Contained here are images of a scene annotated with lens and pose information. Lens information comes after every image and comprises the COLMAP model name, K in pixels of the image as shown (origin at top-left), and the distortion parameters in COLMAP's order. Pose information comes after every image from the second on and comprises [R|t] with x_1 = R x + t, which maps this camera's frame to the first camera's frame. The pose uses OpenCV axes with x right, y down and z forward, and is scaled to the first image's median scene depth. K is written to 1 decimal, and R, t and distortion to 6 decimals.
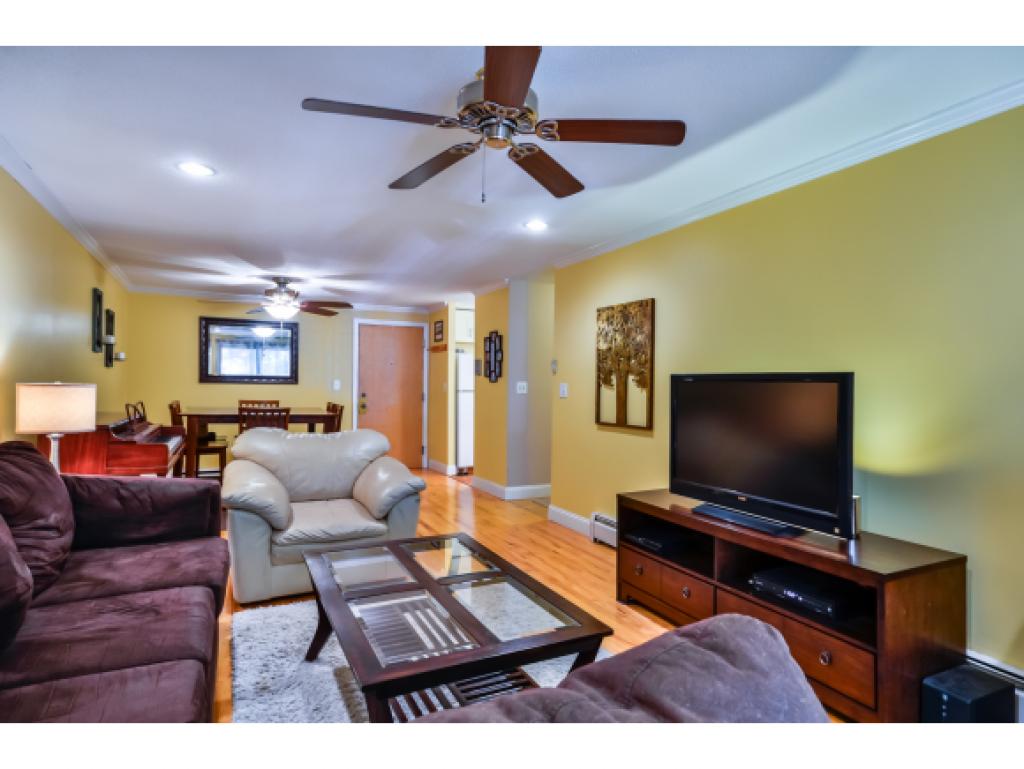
lens RADIAL K [[585.4, 0, 530.4], [0, 585.4, 381.0], [0, 0, 1]] dist [0.018279, 0.001557]
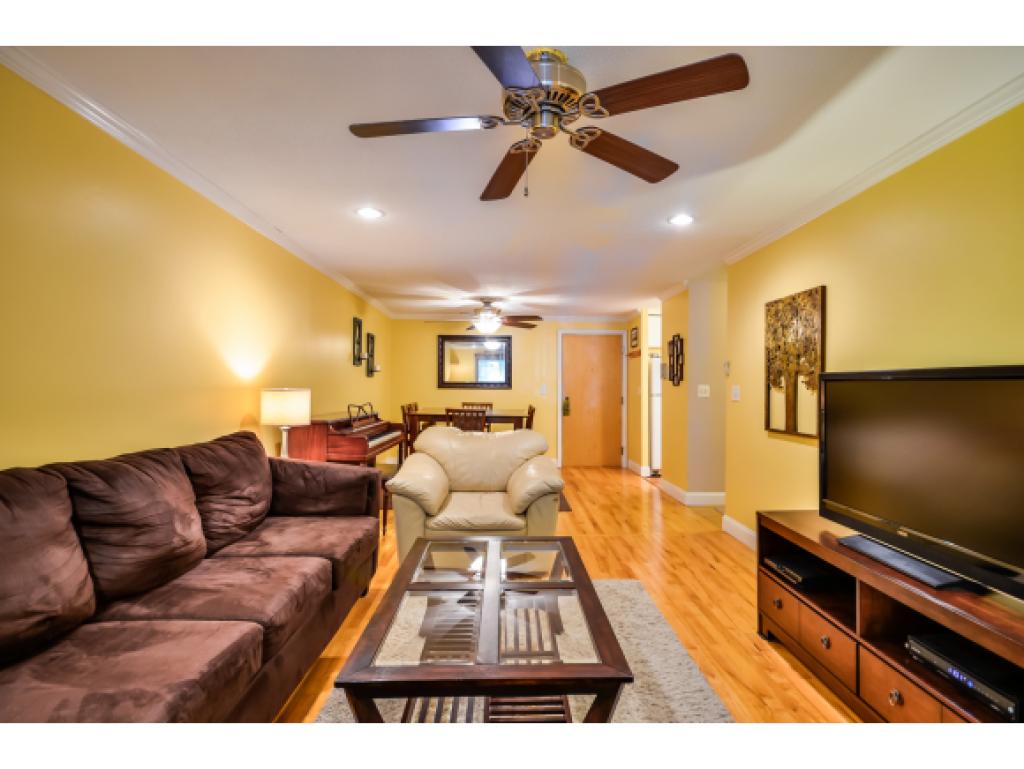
lens RADIAL K [[534.3, 0, 525.4], [0, 534.3, 381.7], [0, 0, 1]] dist [0.001221, -0.000464]
pose [[0.903257, -0.011675, -0.428941, 0.133915], [0.008045, 0.999915, -0.010274, 0.003470], [0.429025, 0.005830, 0.903274, 0.097837]]
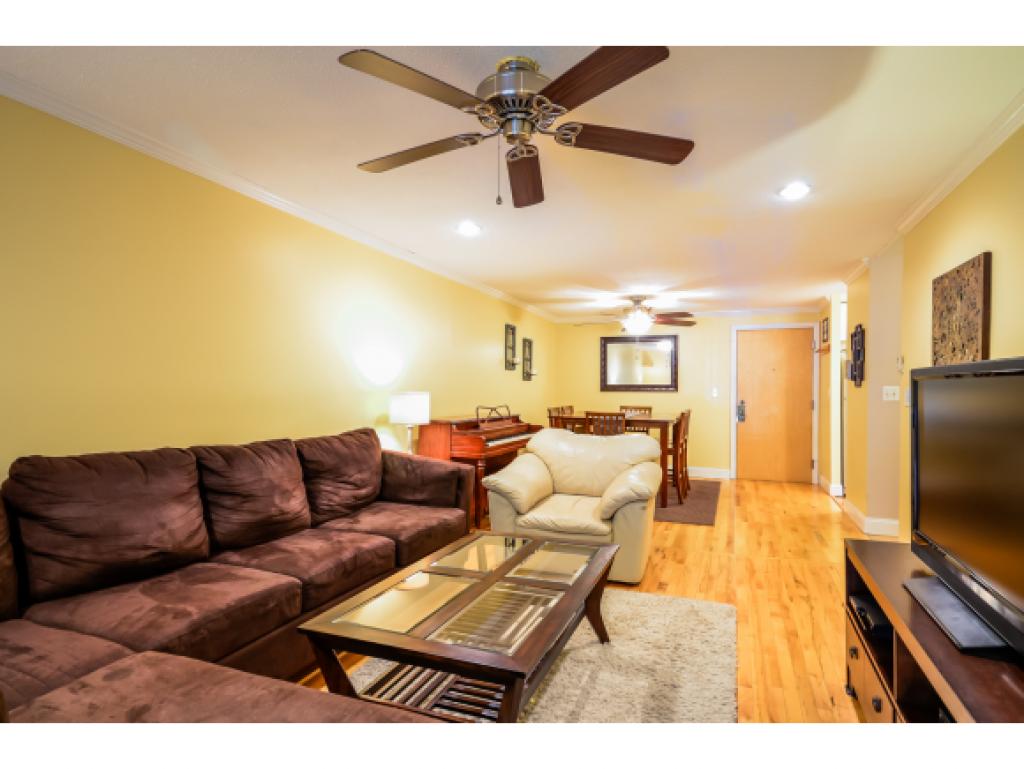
lens RADIAL K [[553.5, 0, 517.7], [0, 553.5, 389.7], [0, 0, 1]] dist [-0.002469, 0.013234]
pose [[0.653268, -0.012120, -0.757030, 0.298714], [0.011393, 0.999916, -0.006177, 0.007197], [0.757041, -0.004589, 0.653351, 0.189055]]
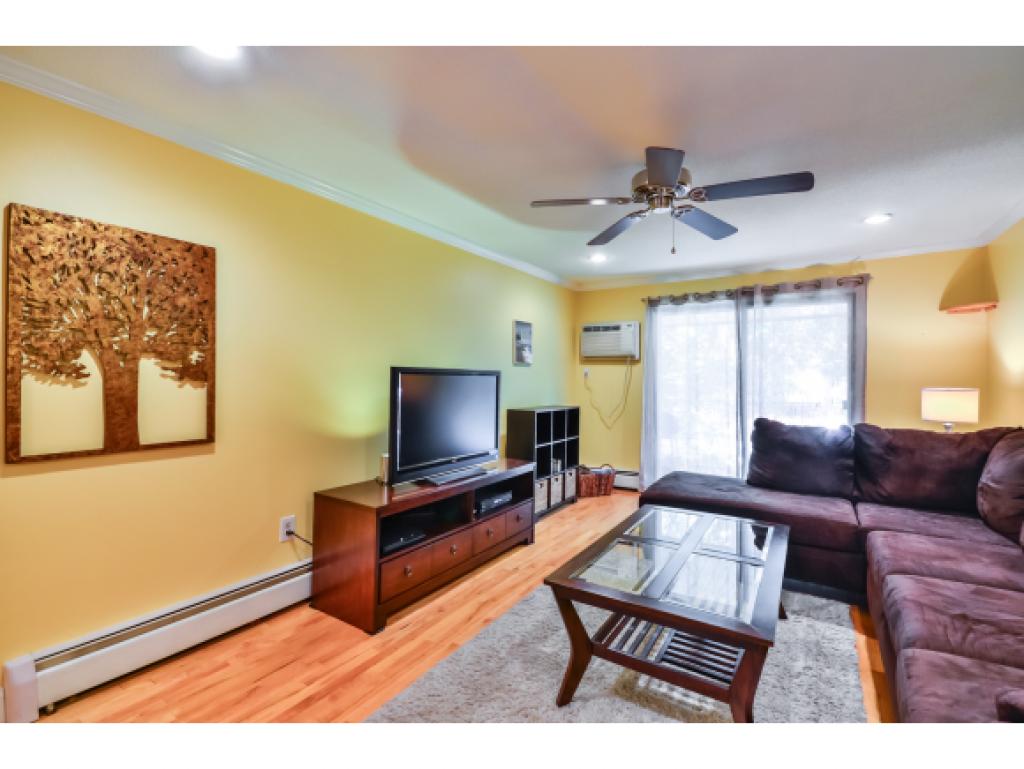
lens RADIAL K [[448.9, 0, 524.8], [0, 448.9, 376.1], [0, 0, 1]] dist [0.000164, -0.000723]
pose [[-0.503787, -0.008387, 0.863787, -0.382156], [-0.018755, 0.999823, -0.001230, 0.000769], [-0.863624, -0.016820, -0.503856, 0.851630]]
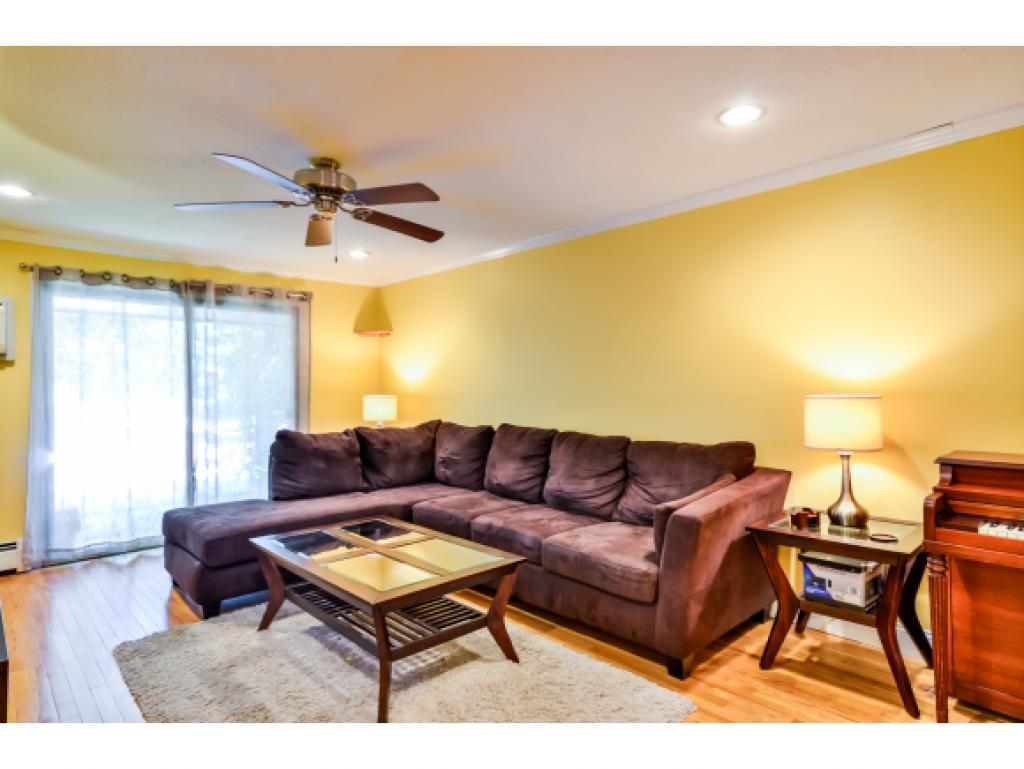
lens RADIAL K [[553.5, 0, 517.7], [0, 553.5, 389.7], [0, 0, 1]] dist [-0.002469, 0.013234]
pose [[-0.964576, -0.003453, -0.263781, -0.072315], [-0.001262, 0.999963, -0.008475, 0.004355], [0.263801, -0.007842, -0.964545, 1.087164]]
